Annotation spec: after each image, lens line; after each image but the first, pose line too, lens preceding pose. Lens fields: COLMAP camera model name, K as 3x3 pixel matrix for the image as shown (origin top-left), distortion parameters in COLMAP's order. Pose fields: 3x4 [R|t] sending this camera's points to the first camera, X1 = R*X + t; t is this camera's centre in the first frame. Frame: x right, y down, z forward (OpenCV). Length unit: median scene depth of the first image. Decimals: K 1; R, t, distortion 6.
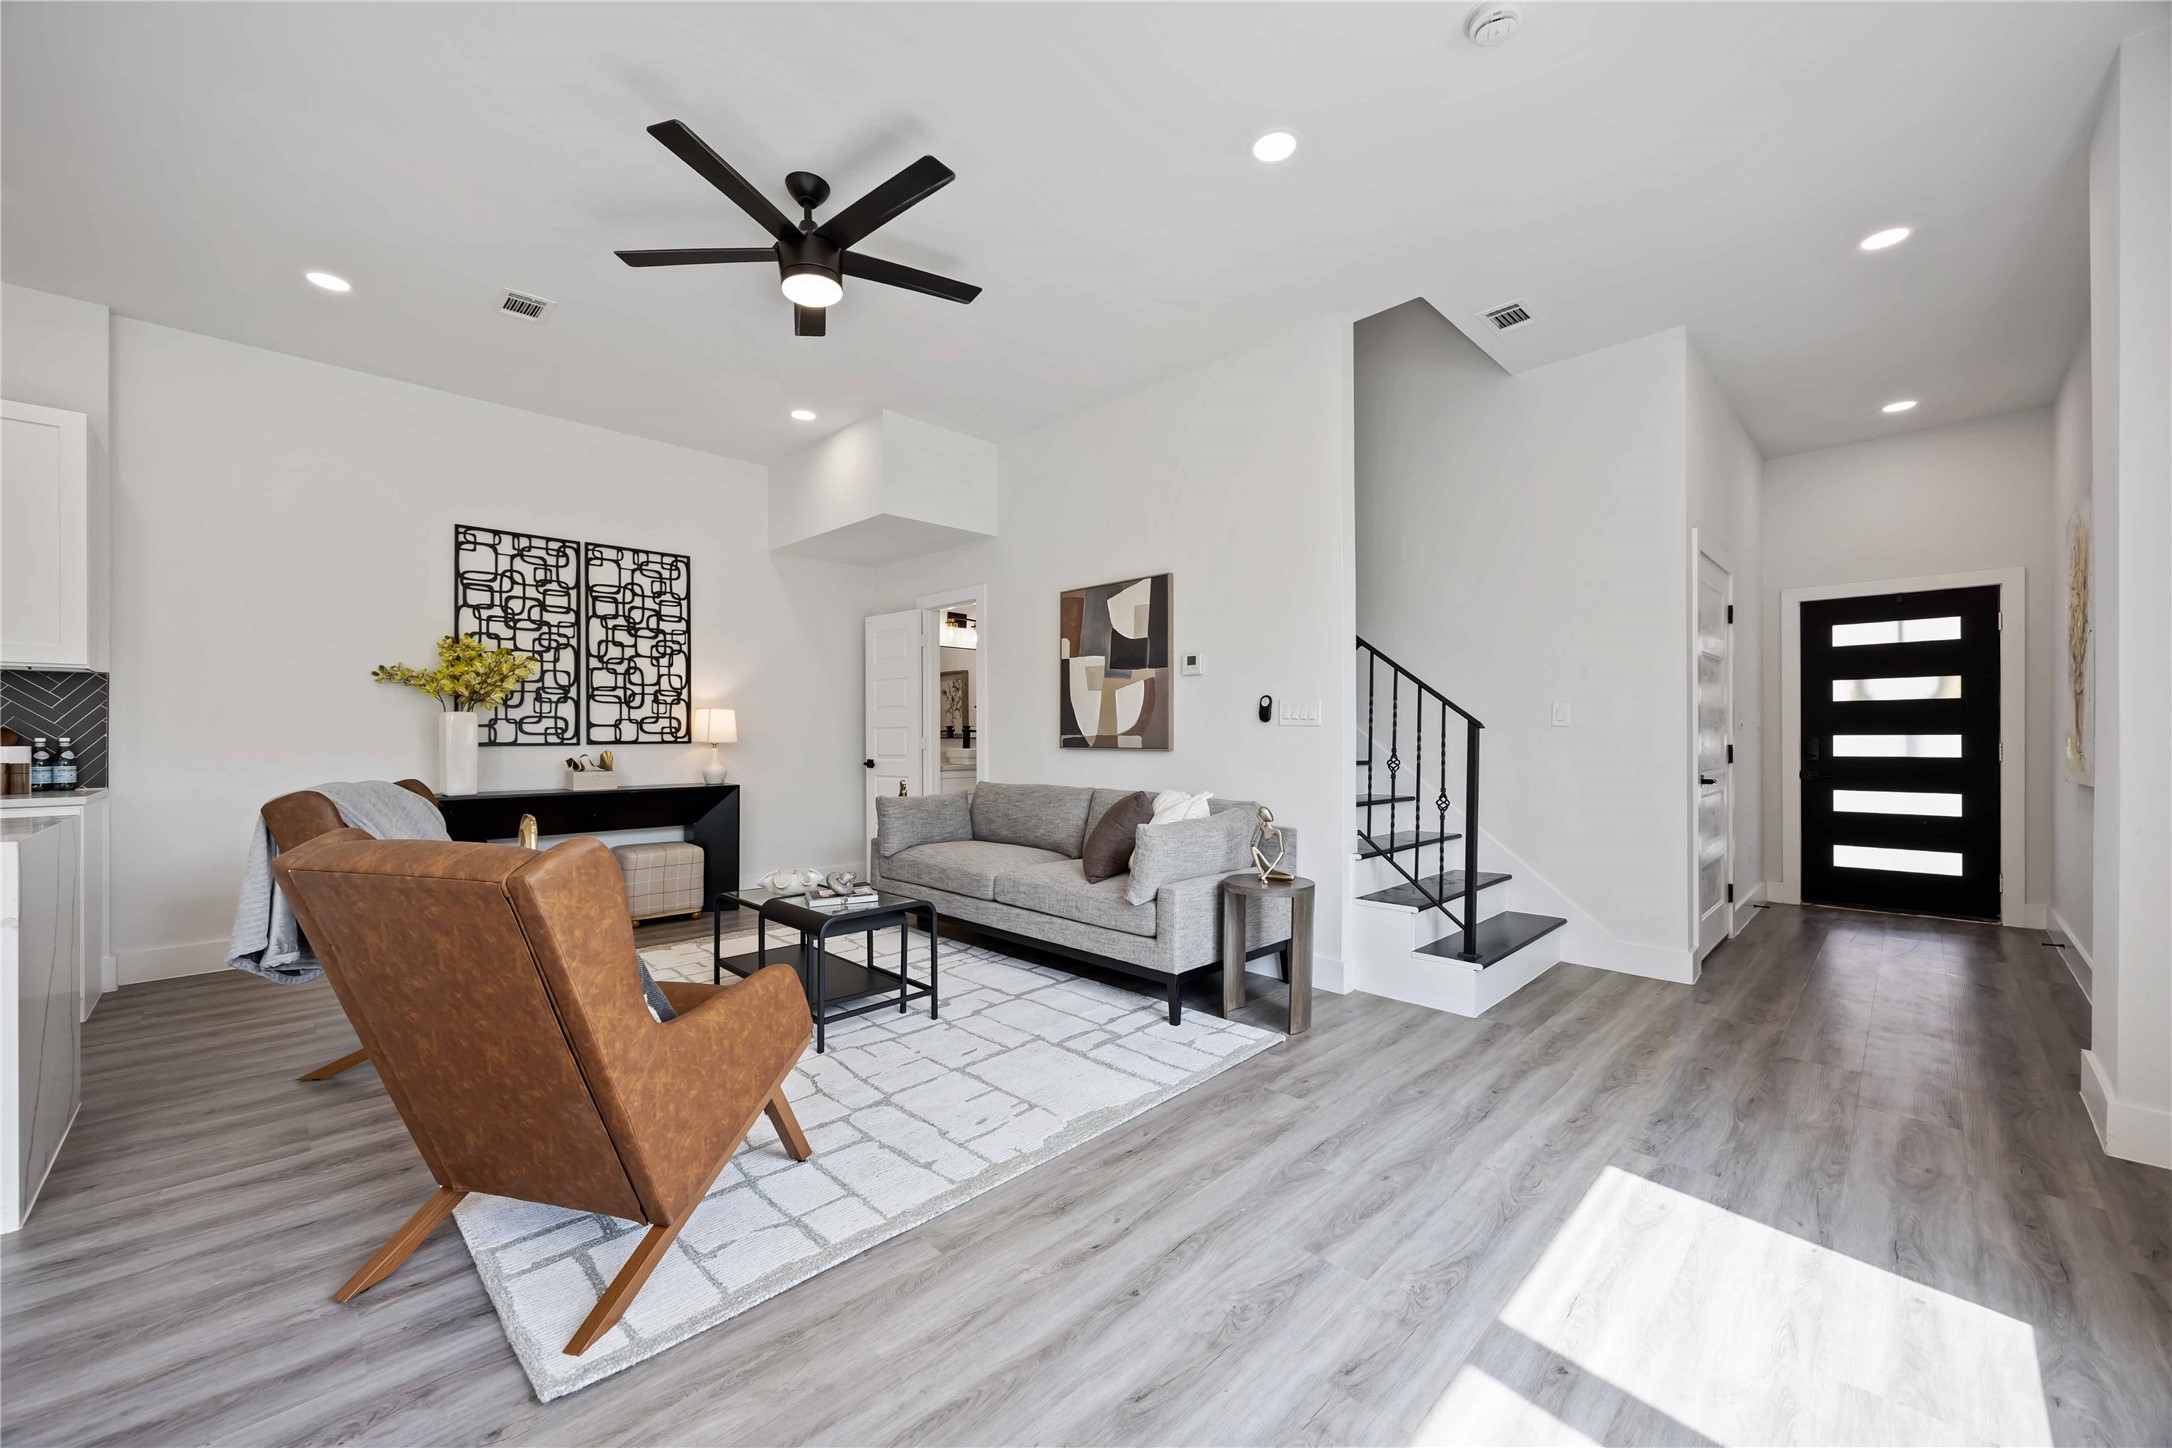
lens RADIAL K [[837.4, 0, 1084.0], [0, 837.4, 737.7], [0, 0, 1]] dist [-0.002941, 0.000960]
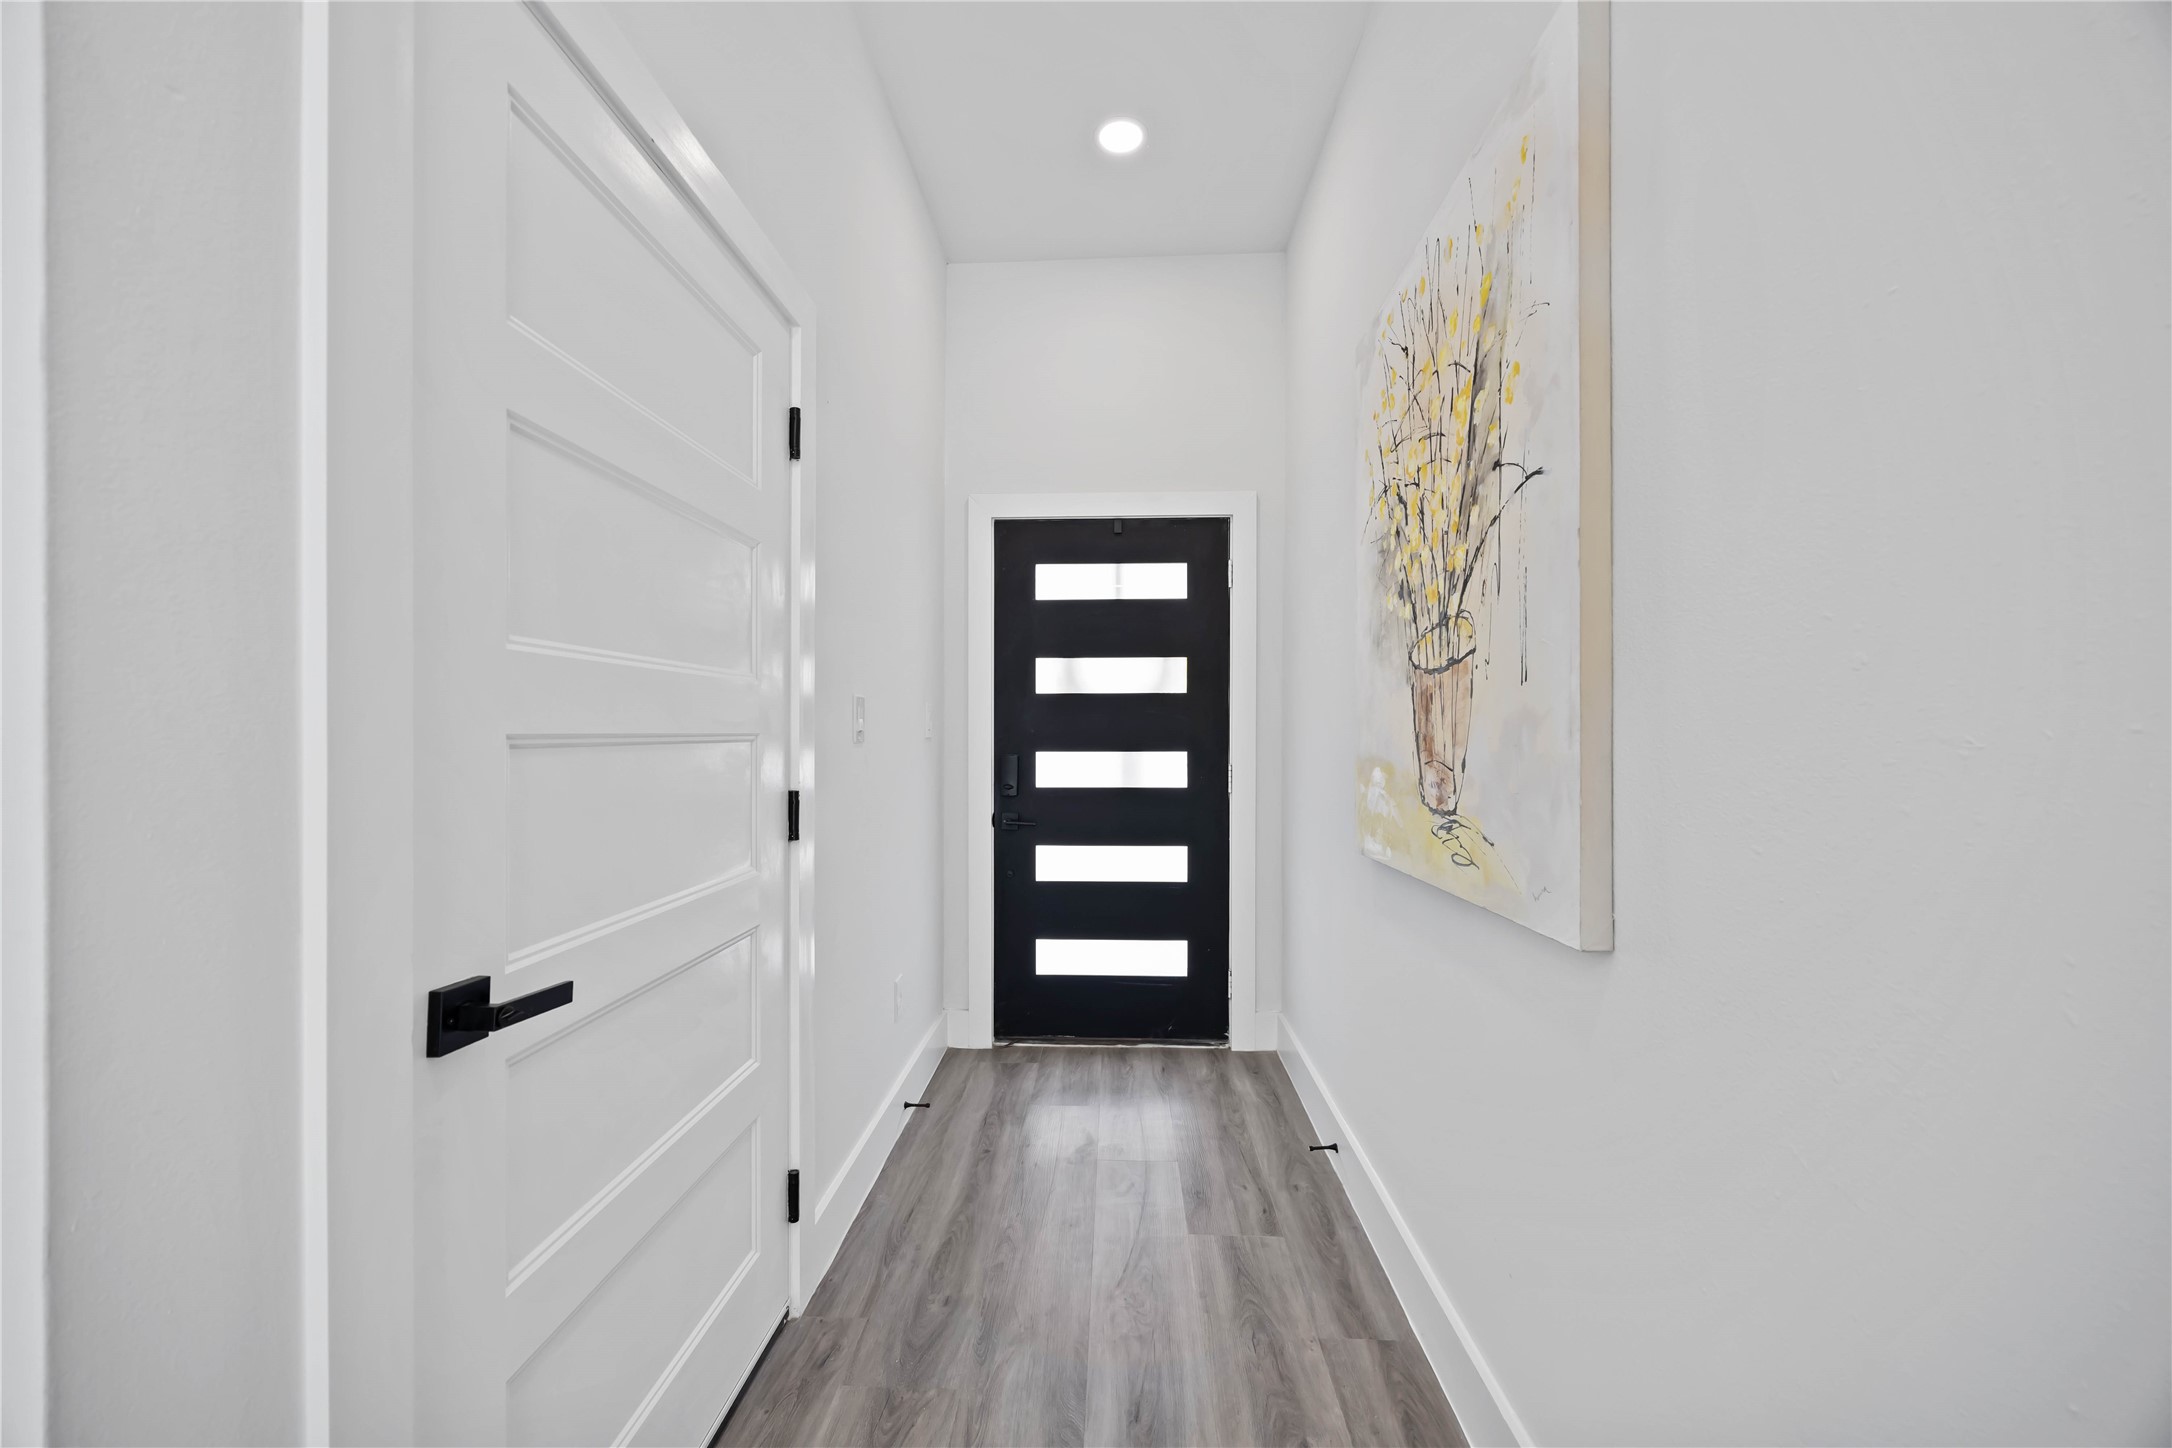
lens RADIAL K [[837.4, 0, 1096.2], [0, 837.4, 734.4], [0, 0, 1]] dist [-0.002941, 0.000960]
pose [[0.724447, 0.004405, 0.689316, 0.559813], [-0.003083, 0.999990, -0.003150, -0.013930], [-0.689324, 0.000157, 0.724454, 0.584558]]
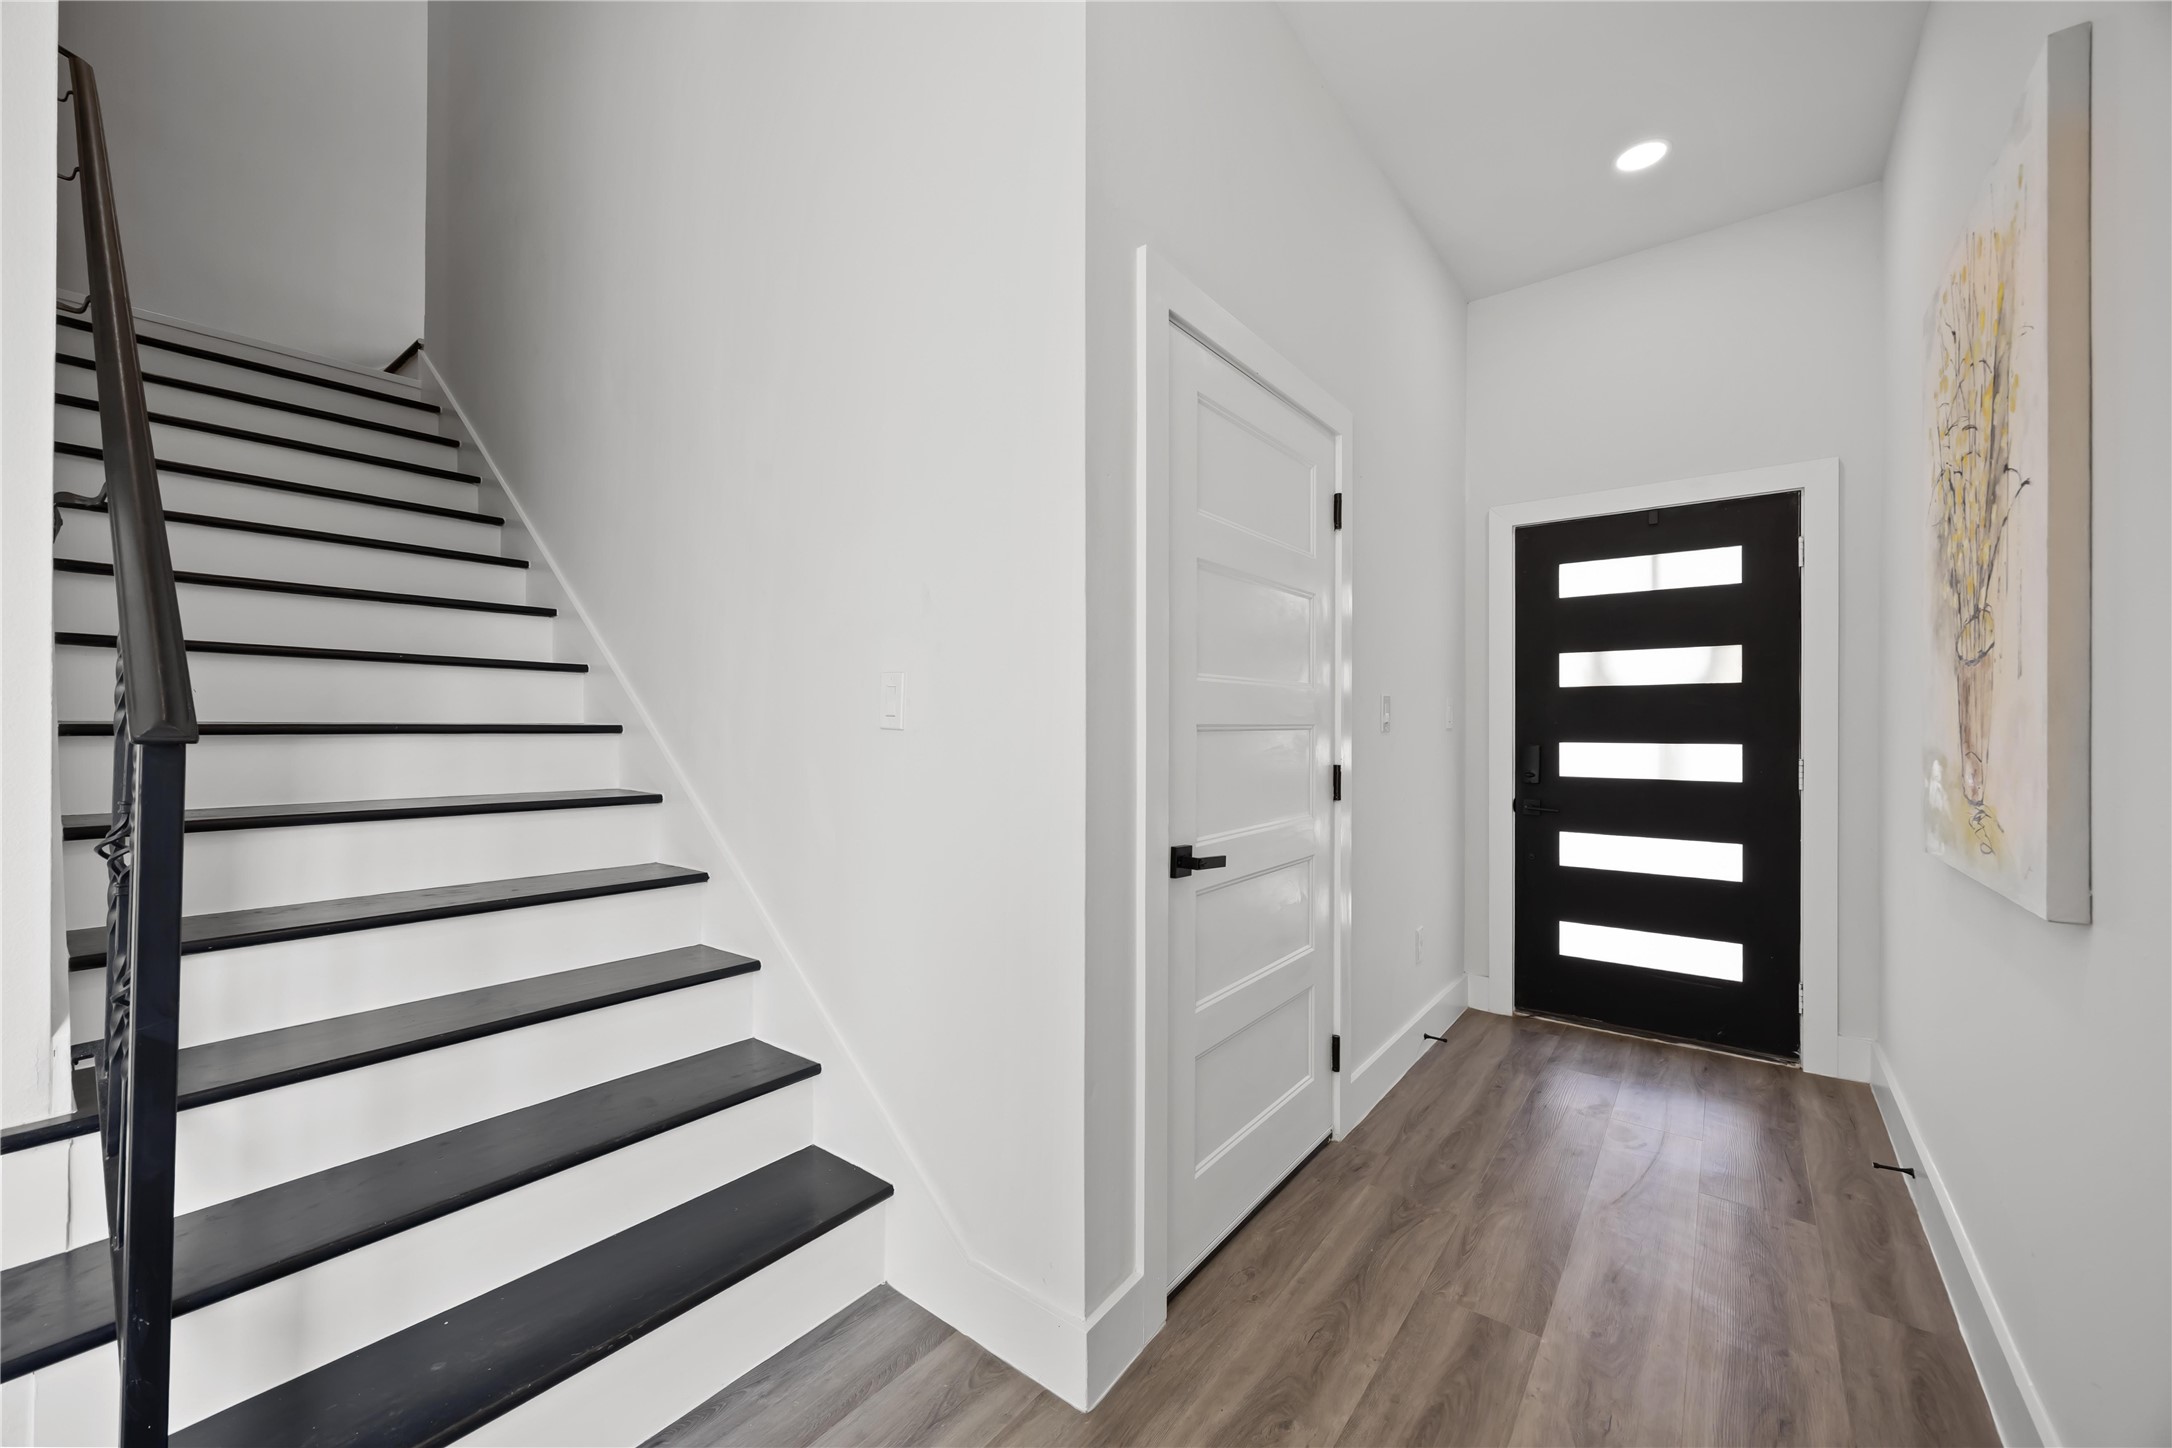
lens RADIAL K [[837.4, 0, 1072.4], [0, 837.4, 722.9], [0, 0, 1]] dist [-0.002941, 0.000960]
pose [[0.992548, 0.006921, 0.121656, 0.498478], [-0.006507, 0.999972, -0.003801, -0.013102], [-0.121679, 0.002981, 0.992565, 0.461777]]
